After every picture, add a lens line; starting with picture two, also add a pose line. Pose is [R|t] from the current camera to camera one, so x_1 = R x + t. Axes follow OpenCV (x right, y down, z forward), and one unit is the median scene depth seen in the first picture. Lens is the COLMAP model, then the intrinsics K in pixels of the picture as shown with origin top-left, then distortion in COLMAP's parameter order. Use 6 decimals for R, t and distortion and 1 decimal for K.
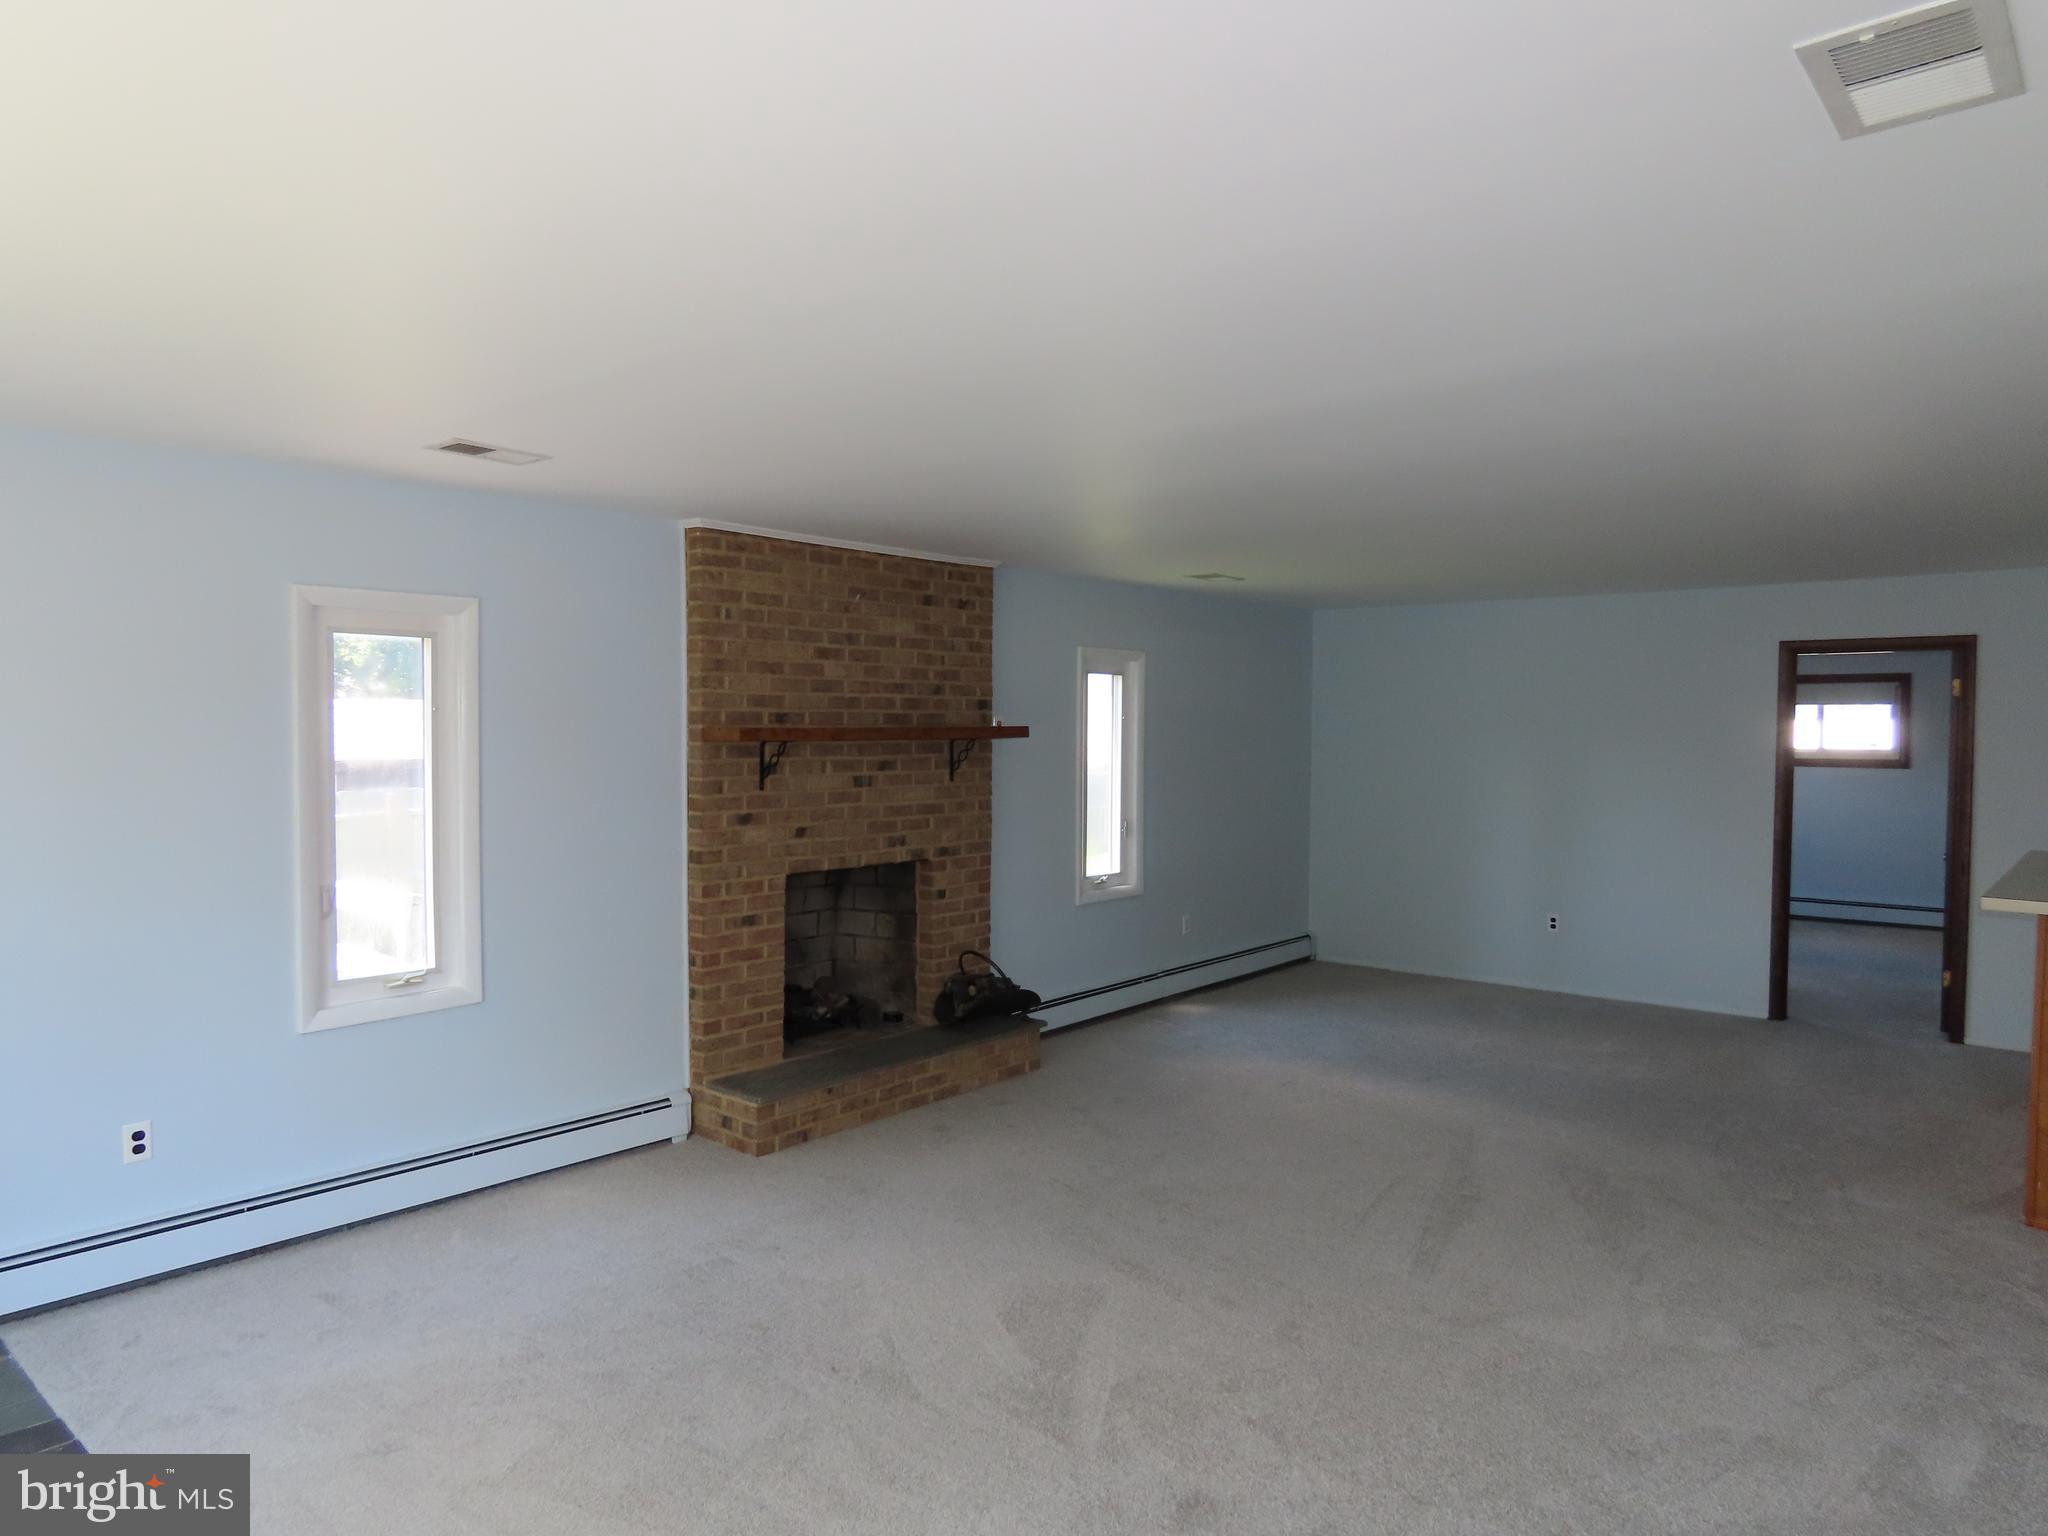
lens RADIAL K [[1293.2, 0, 1024.0], [0, 1293.2, 768.0], [0, 0, 1]] dist [-0.007674, 0.002928]
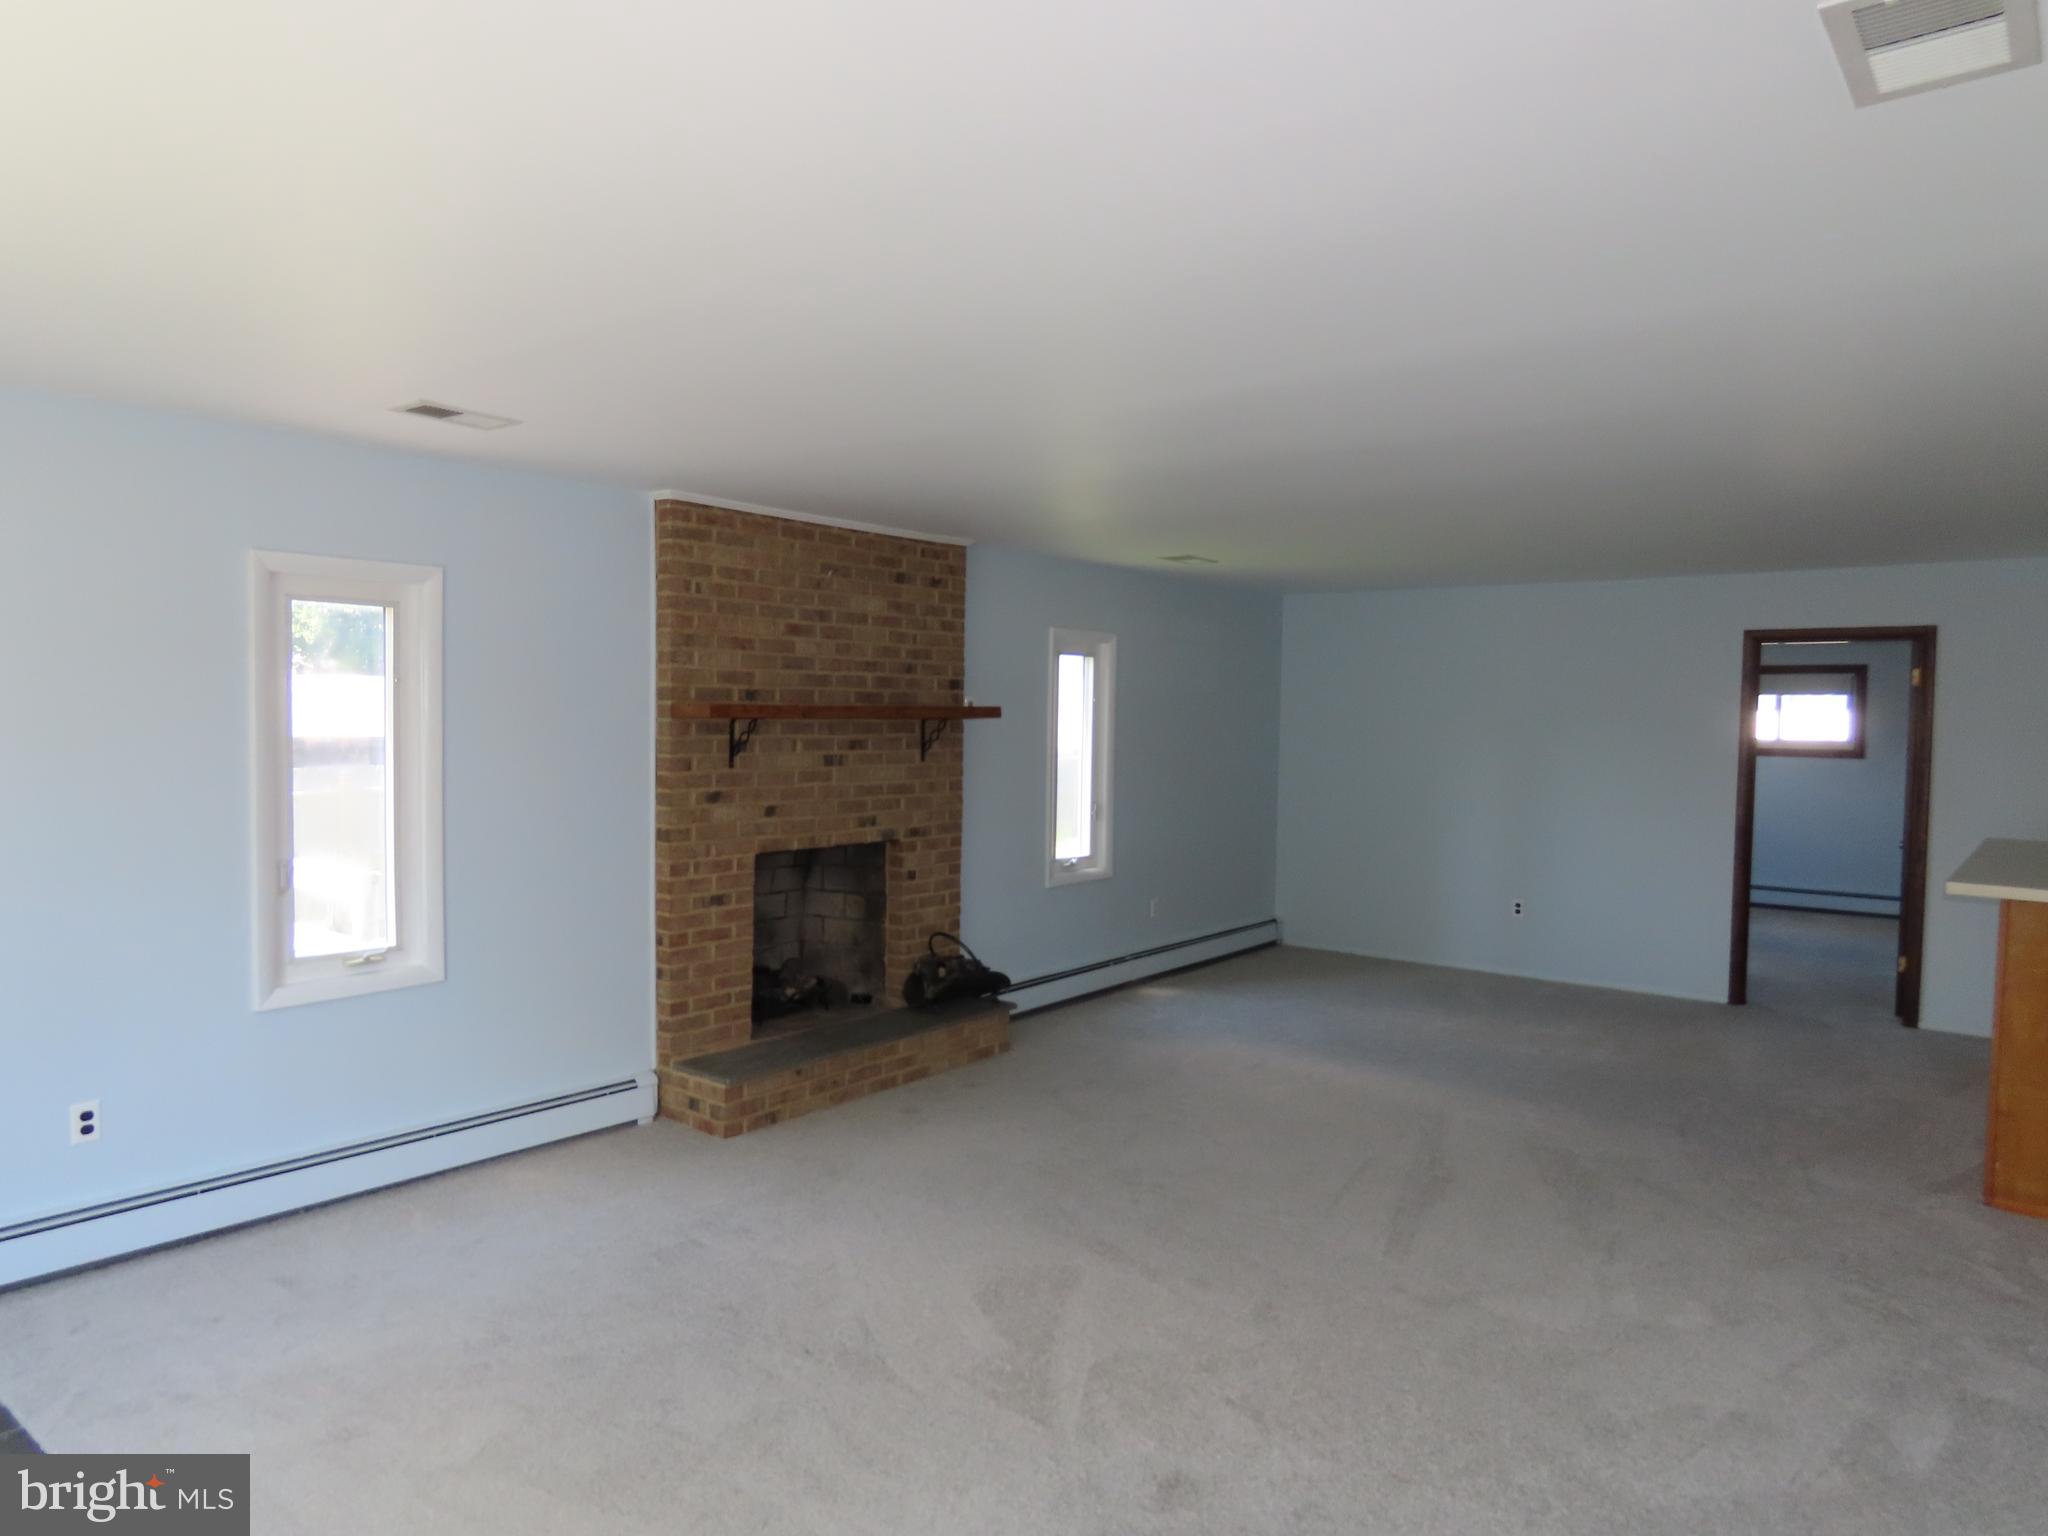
lens RADIAL K [[1293.2, 0, 1024.0], [0, 1293.2, 768.0], [0, 0, 1]] dist [-0.007674, 0.002928]
pose [[0.999495, 0.008378, 0.030637, -0.010003], [-0.008700, 0.999908, 0.010397, 0.005022], [-0.030547, -0.010658, 0.999477, 0.008513]]
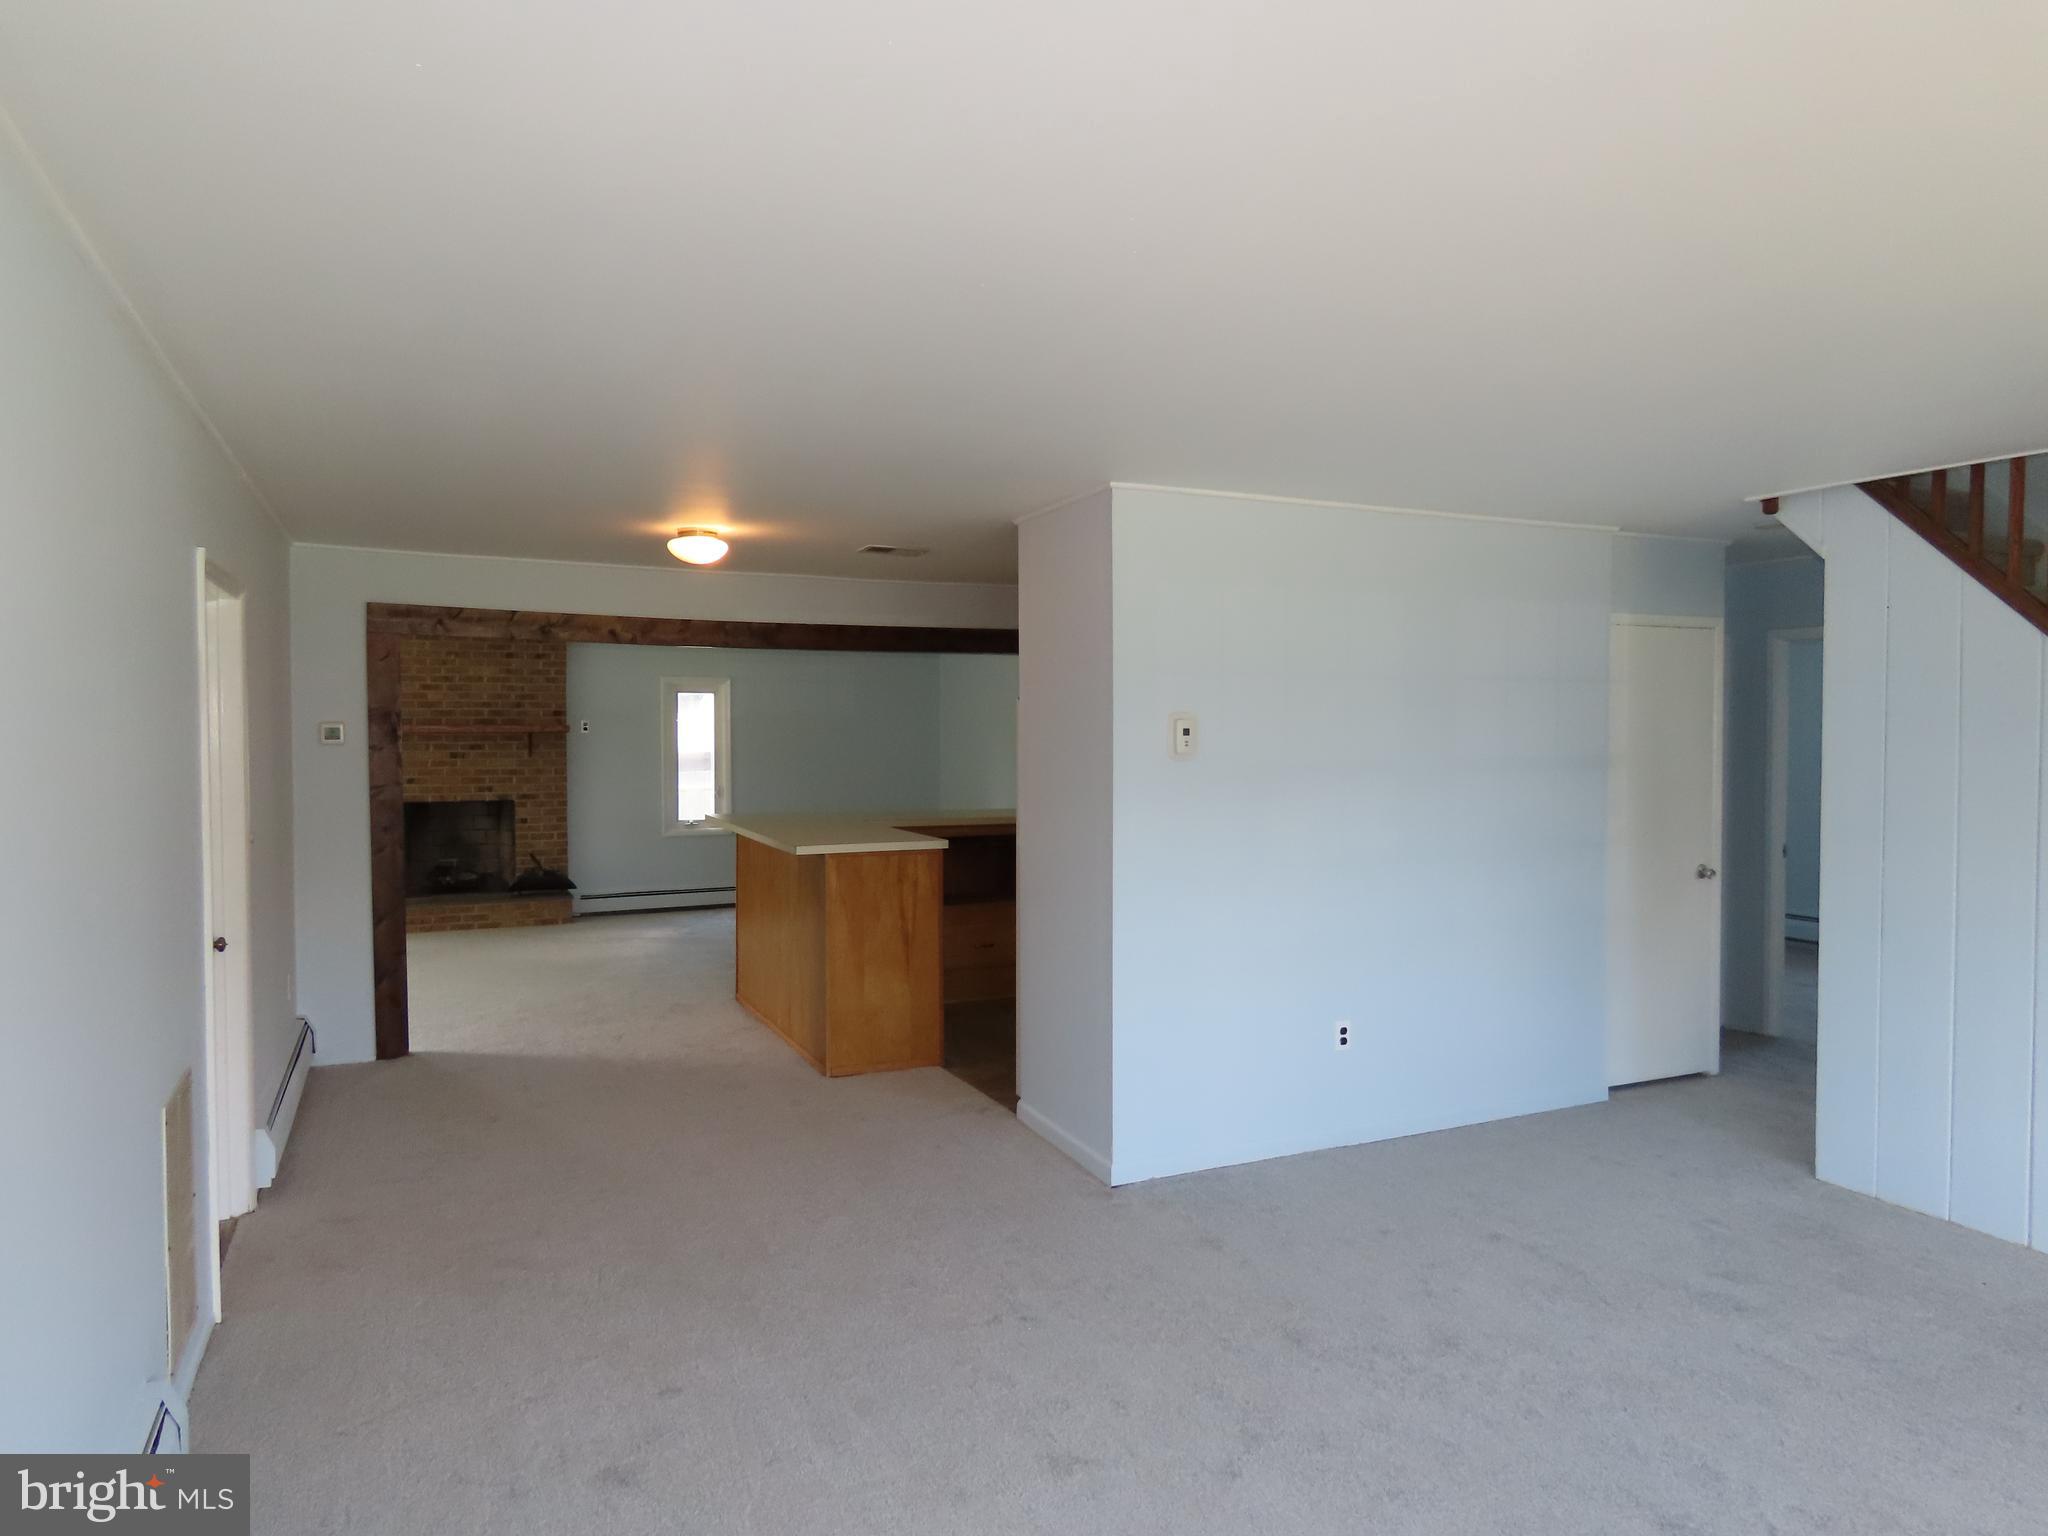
lens RADIAL K [[1293.2, 0, 1024.0], [0, 1293.2, 768.0], [0, 0, 1]] dist [-0.007674, 0.002928]
pose [[0.915123, 0.007110, -0.403113, 1.466174], [-0.010041, 0.999936, -0.005156, 0.032118], [0.403051, 0.008766, 0.915136, -0.394736]]
